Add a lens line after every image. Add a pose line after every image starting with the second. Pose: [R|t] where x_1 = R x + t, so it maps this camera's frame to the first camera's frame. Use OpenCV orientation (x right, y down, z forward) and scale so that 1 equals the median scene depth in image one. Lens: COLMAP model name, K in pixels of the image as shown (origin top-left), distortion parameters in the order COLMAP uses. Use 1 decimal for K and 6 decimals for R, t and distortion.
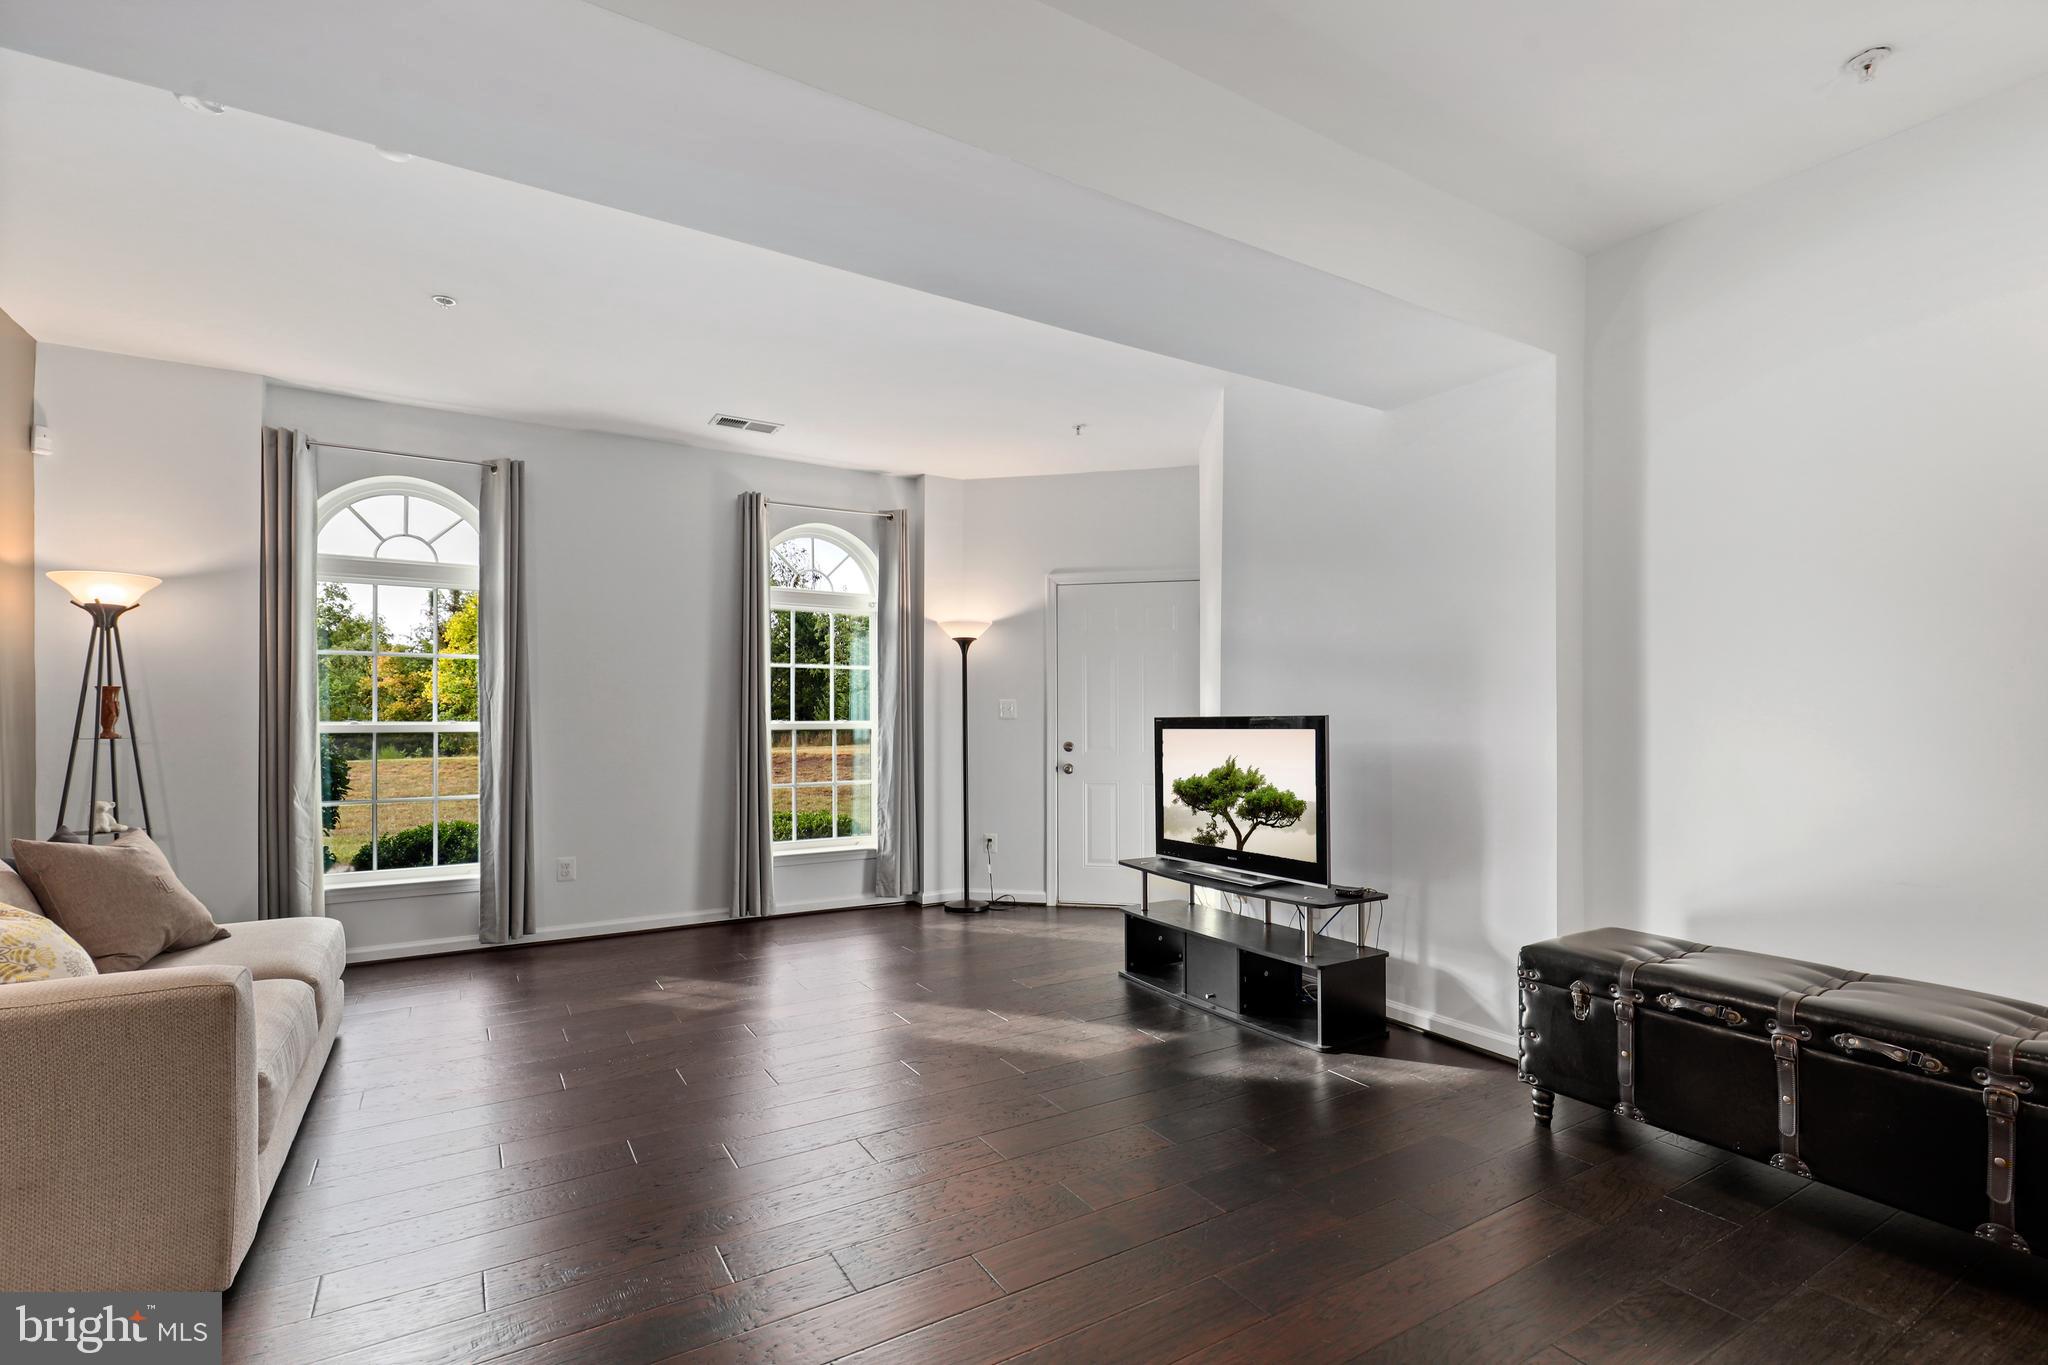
lens RADIAL K [[947.8, 0, 1027.4], [0, 947.8, 715.4], [0, 0, 1]] dist [0.001857, -0.000641]
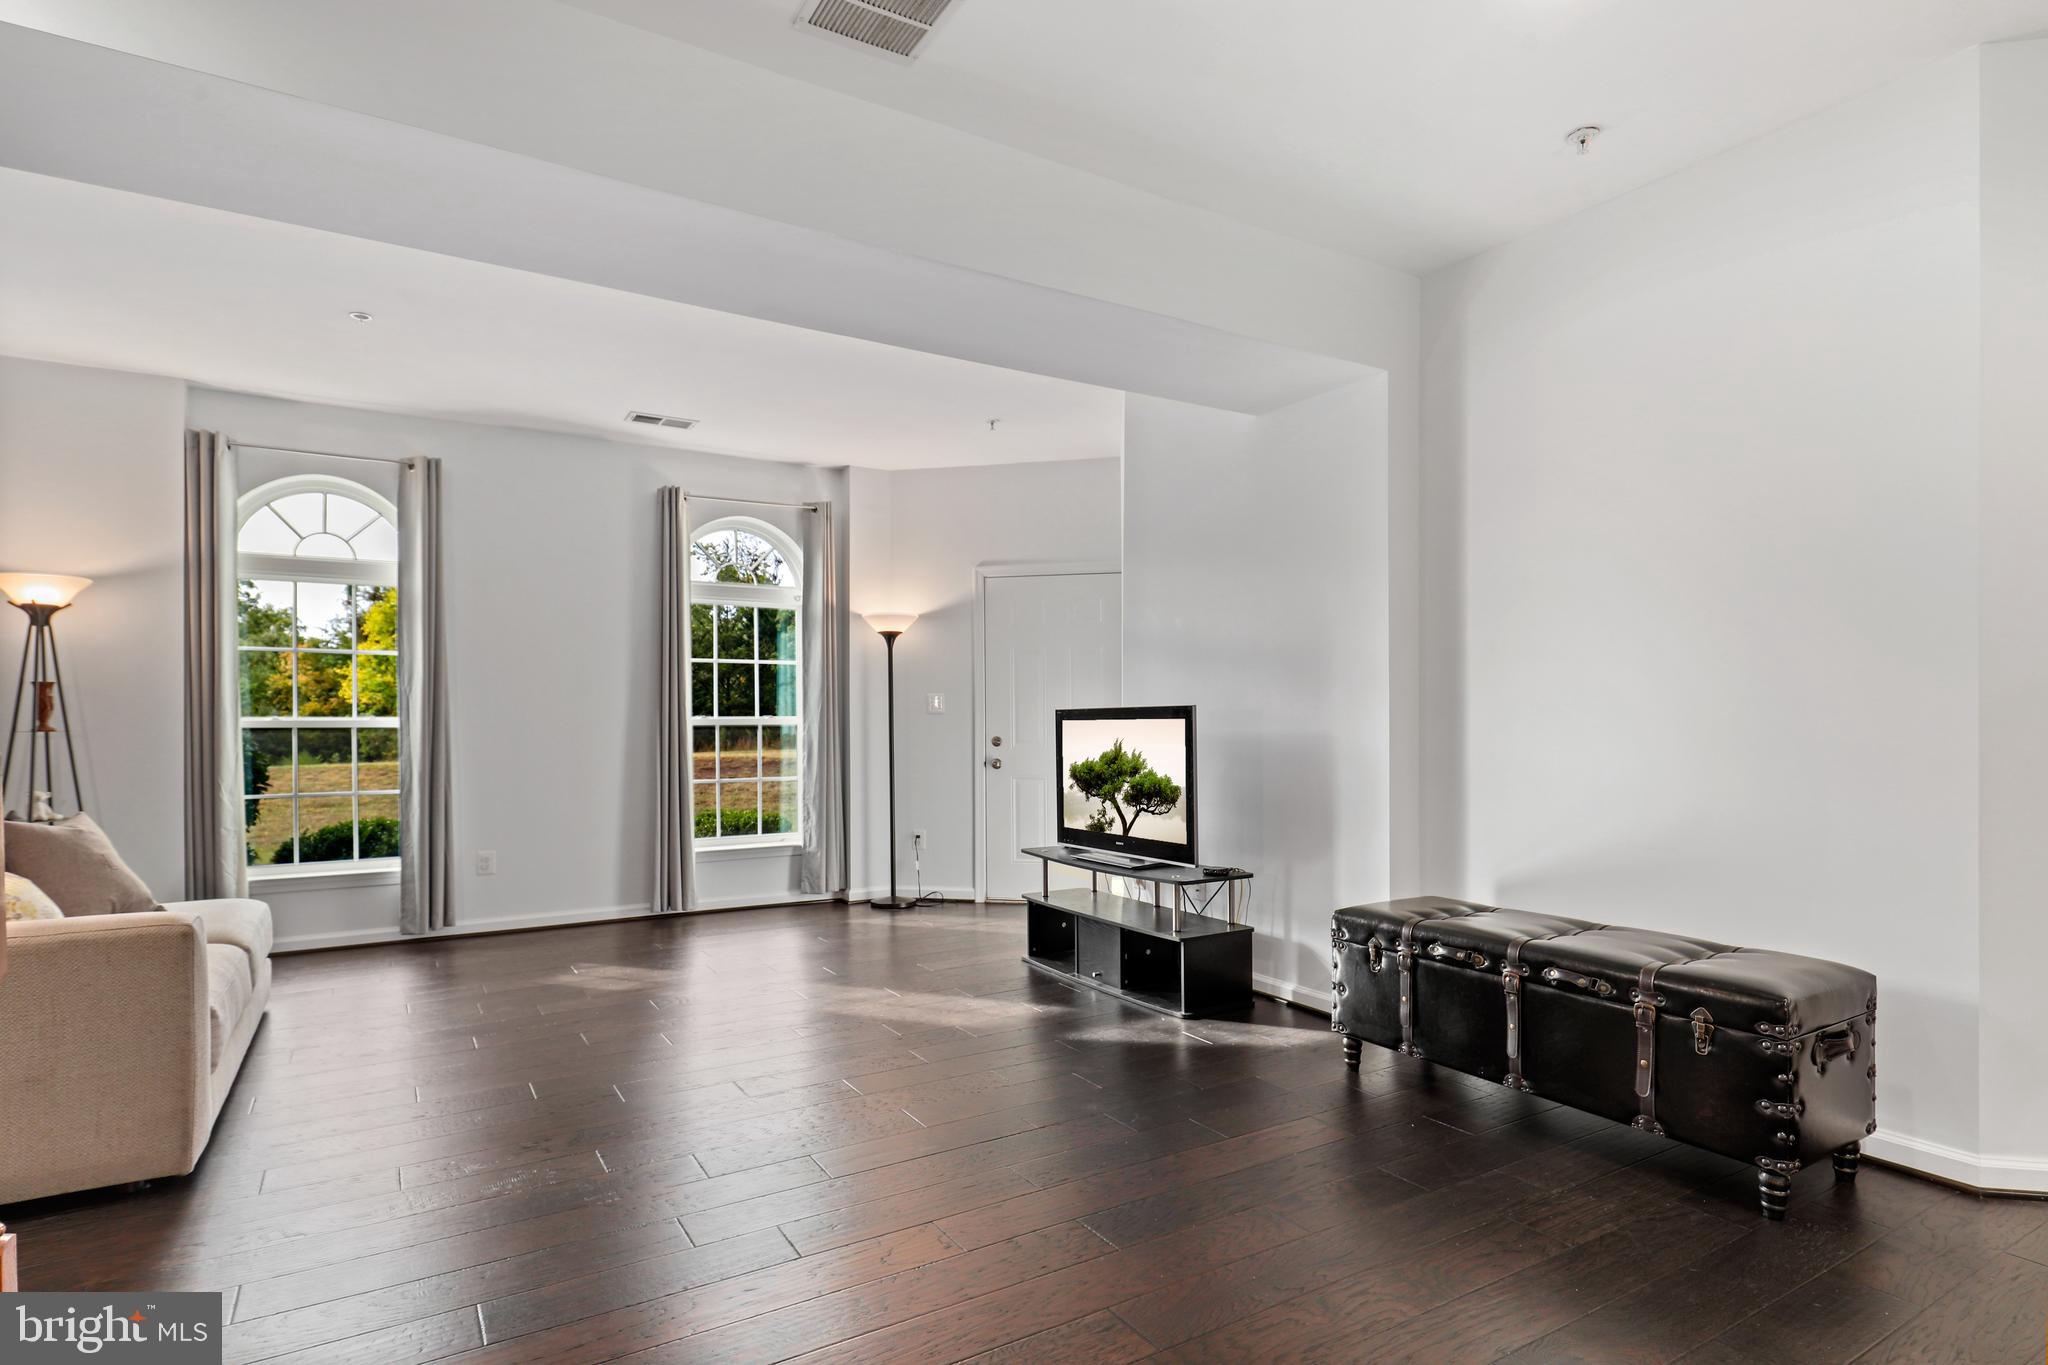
lens RADIAL K [[1076.1, 0, 1028.2], [0, 1076.1, 723.4], [0, 0, 1]] dist [-0.000470, 0.000044]
pose [[0.999993, -0.003316, 0.001717, 0.094650], [0.003304, 0.999972, 0.006756, 0.008629], [-0.001740, -0.006750, 0.999976, -0.153755]]
